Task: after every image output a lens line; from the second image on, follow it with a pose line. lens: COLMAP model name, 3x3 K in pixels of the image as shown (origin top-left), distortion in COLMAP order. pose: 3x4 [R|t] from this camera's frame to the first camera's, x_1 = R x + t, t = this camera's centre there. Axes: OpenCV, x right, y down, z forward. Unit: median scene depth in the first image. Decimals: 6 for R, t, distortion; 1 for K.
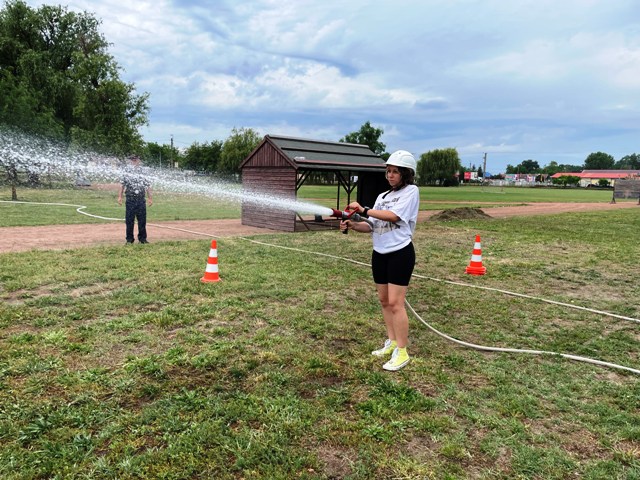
lens RADIAL K [[483.6, 0, 320.0], [0, 483.6, 240.0], [0, 0, 1]] dist [0.094774, -0.124884]
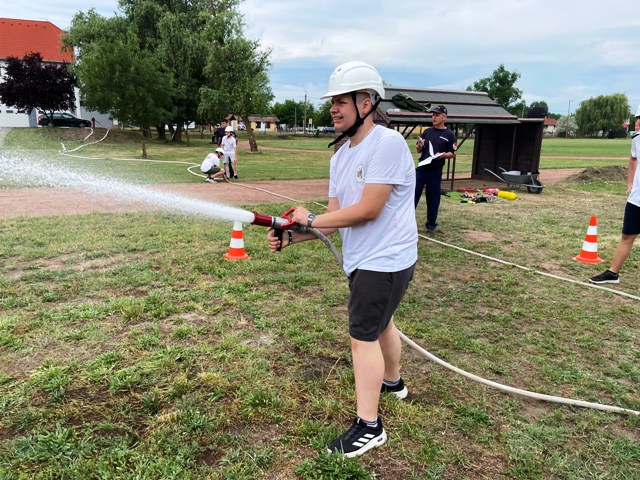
lens RADIAL K [[483.6, 0, 320.0], [0, 483.6, 240.0], [0, 0, 1]] dist [0.094774, -0.124884]
pose [[0.962603, 0.043573, -0.267391, 0.031709], [-0.019410, 0.995537, 0.092352, -0.006257], [0.270221, -0.083709, 0.959152, 0.042071]]
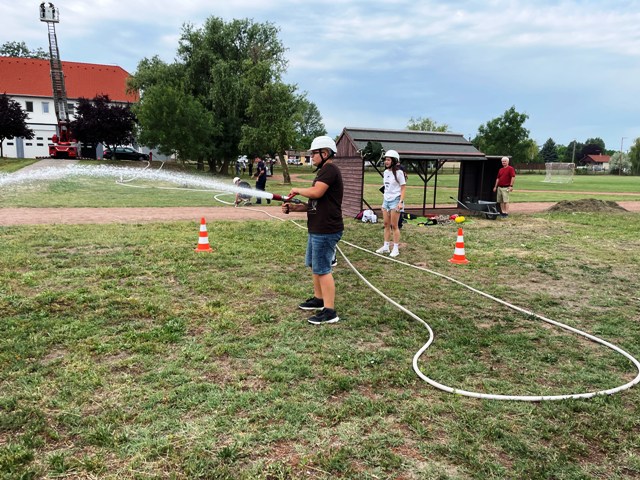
lens RADIAL K [[488.4, 0, 328.5], [0, 488.4, 230.4], [0, 0, 1]] dist [0.096917, -0.123234]
pose [[0.932712, 0.040123, -0.358383, 0.112240], [-0.040514, 0.999158, 0.006420, 0.002579], [0.358339, 0.008531, 0.933553, -0.010897]]
